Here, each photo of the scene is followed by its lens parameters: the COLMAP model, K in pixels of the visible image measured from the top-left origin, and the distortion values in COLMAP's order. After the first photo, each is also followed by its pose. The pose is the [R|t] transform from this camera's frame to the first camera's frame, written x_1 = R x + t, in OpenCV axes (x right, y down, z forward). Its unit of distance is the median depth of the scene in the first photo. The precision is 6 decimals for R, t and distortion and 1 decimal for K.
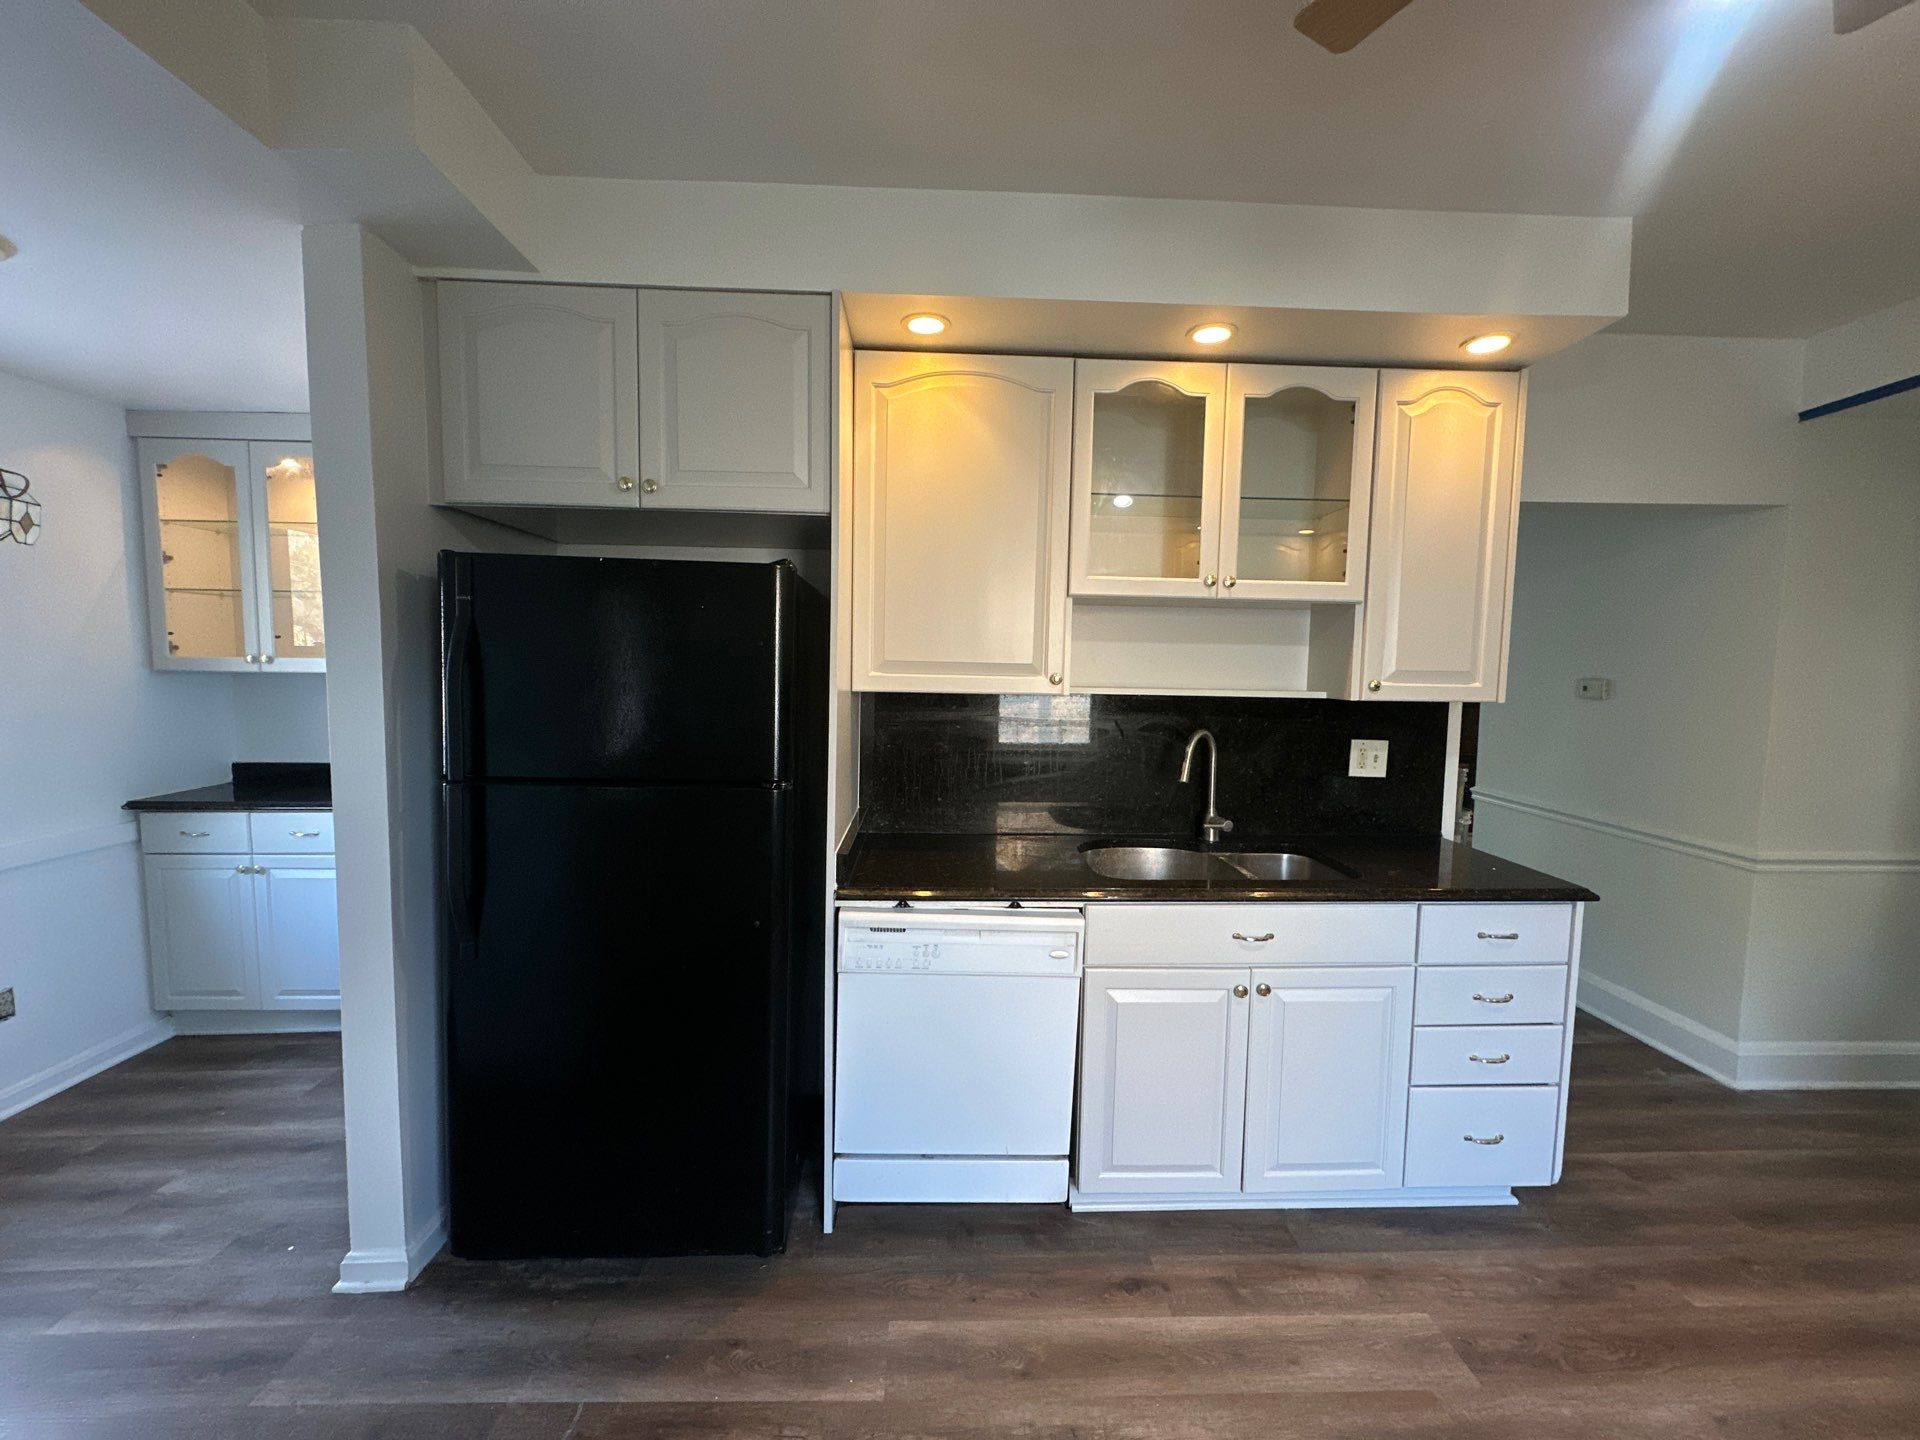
lens RADIAL K [[759.2, 0, 961.3], [0, 759.2, 719.3], [0, 0, 1]] dist [-0.001781, 0.000191]
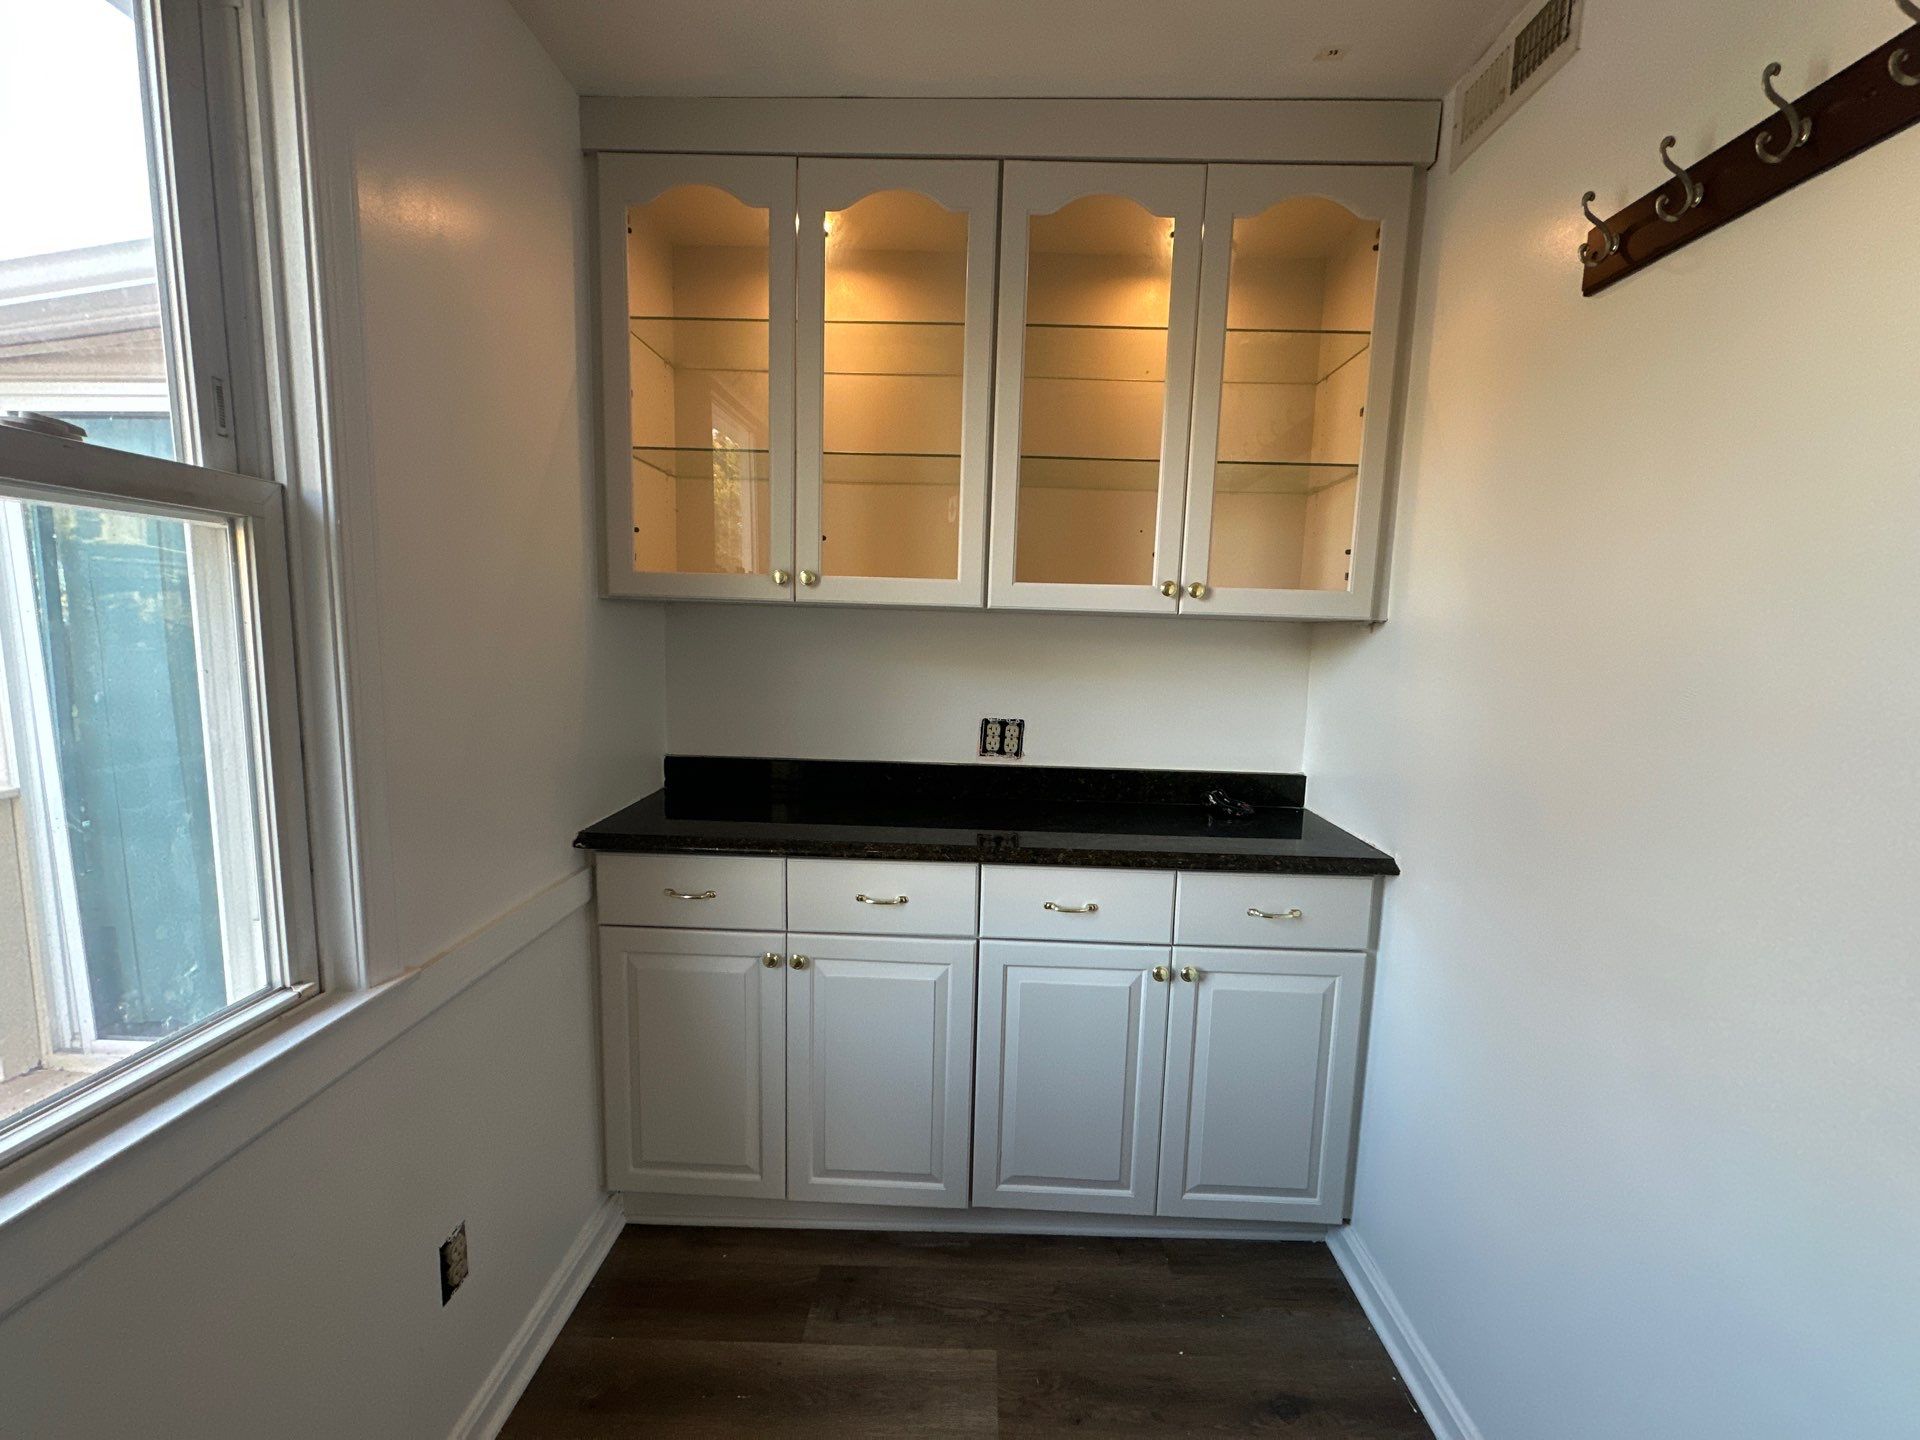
lens RADIAL K [[759.2, 0, 964.9], [0, 759.2, 717.7], [0, 0, 1]] dist [-0.001781, 0.000191]
pose [[0.997745, 0.022915, -0.063091, -1.009012], [-0.020391, 0.998977, 0.040364, -0.004839], [0.063951, -0.038986, 0.997191, 0.604255]]
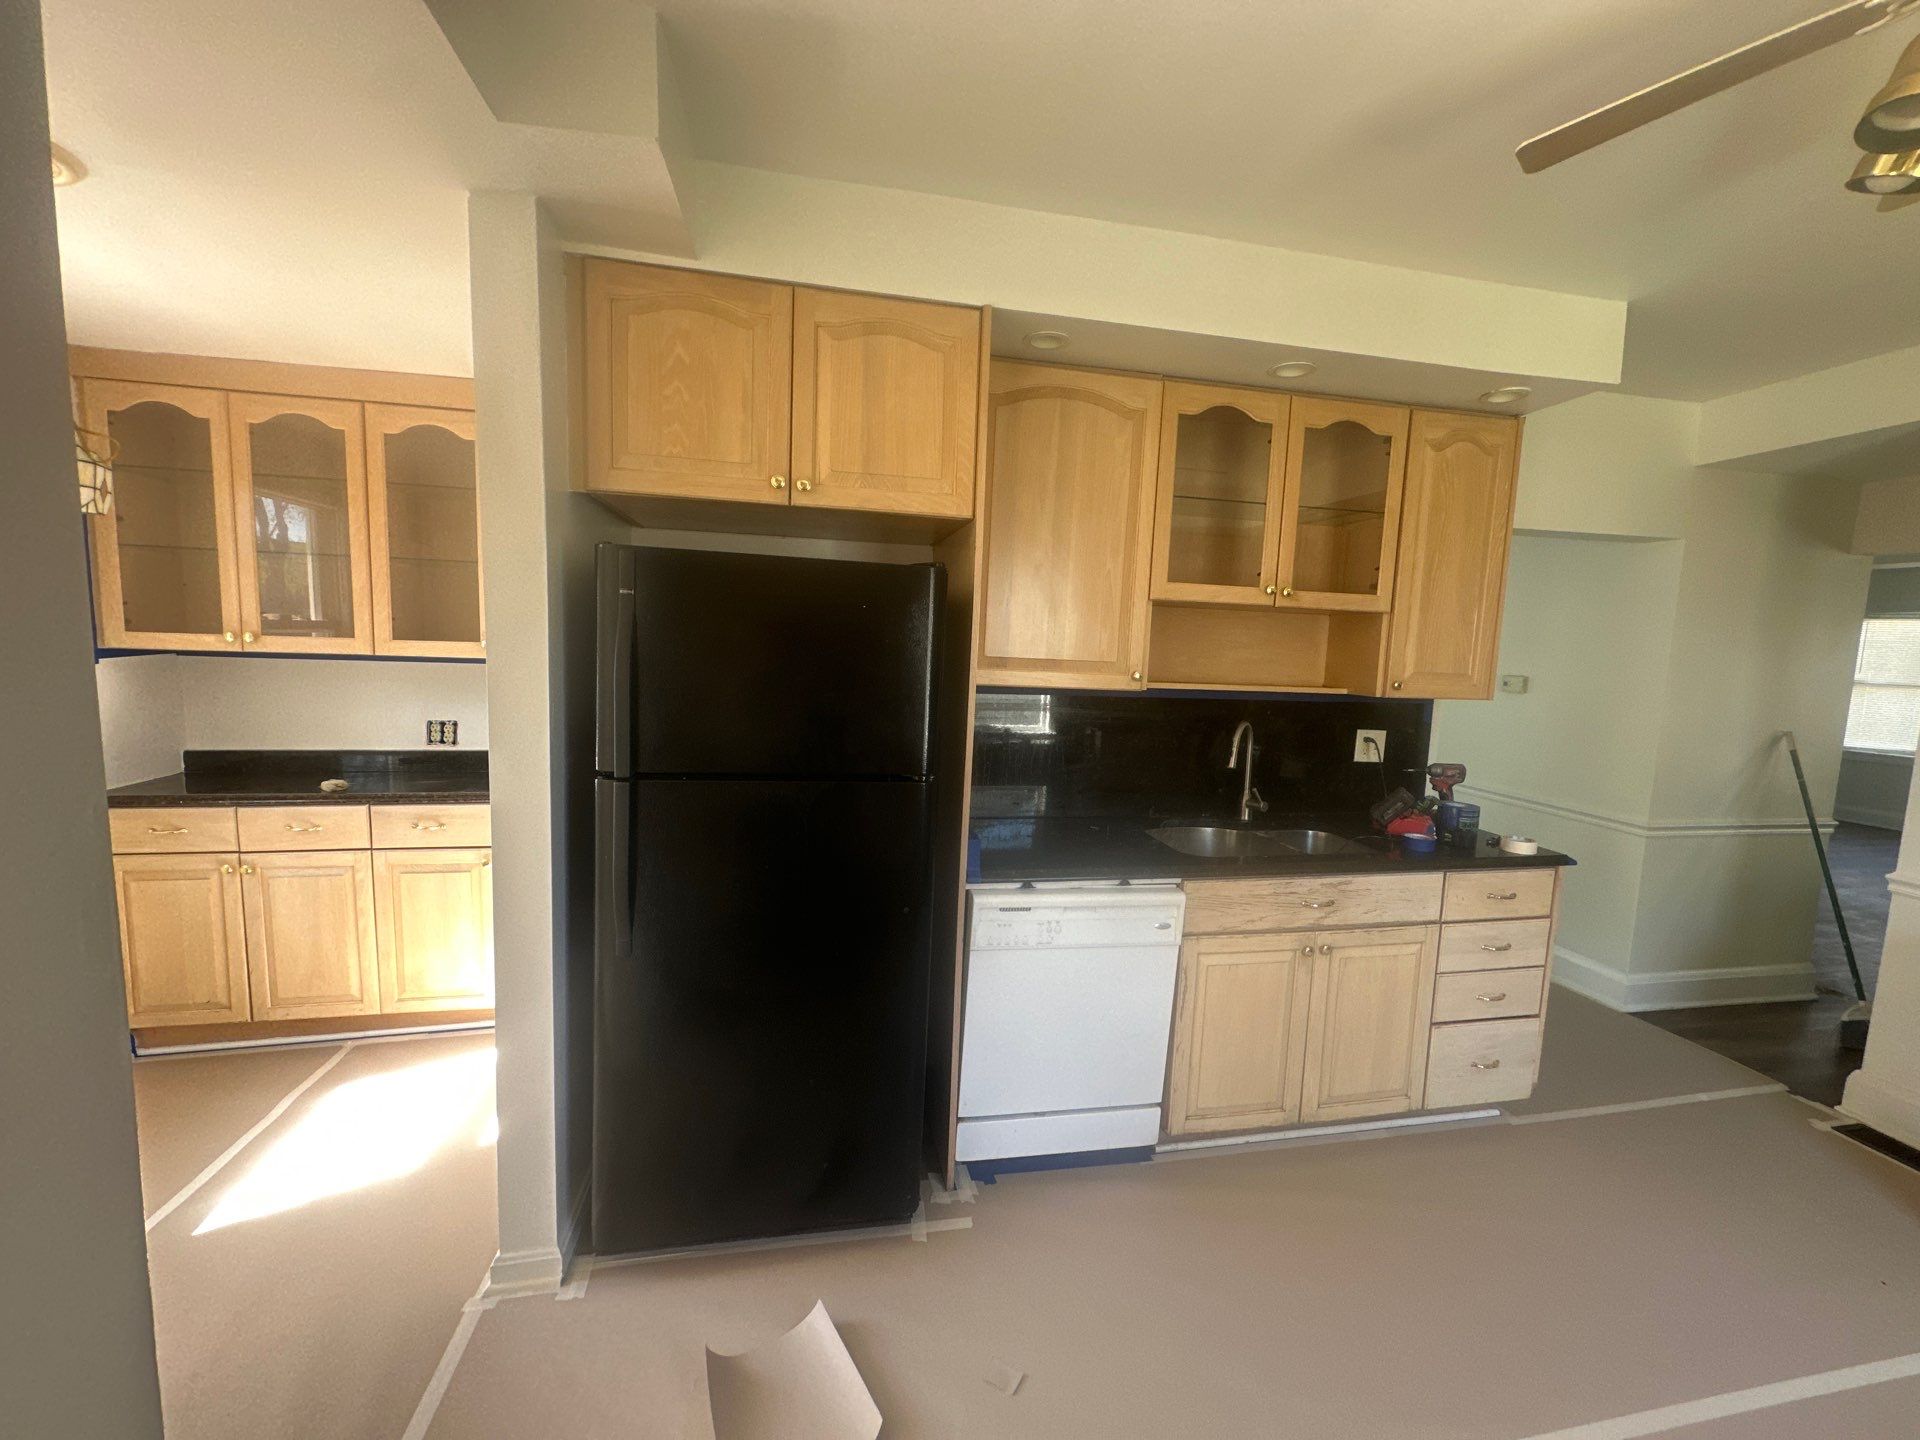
lens RADIAL K [[759.2, 0, 966.8], [0, 759.2, 720.2], [0, 0, 1]] dist [-0.001781, 0.000191]
pose [[0.986875, 0.003739, 0.161446, -0.292691], [-0.008728, 0.999506, 0.030205, -0.019973], [-0.161253, -0.031217, 0.986419, -0.037663]]
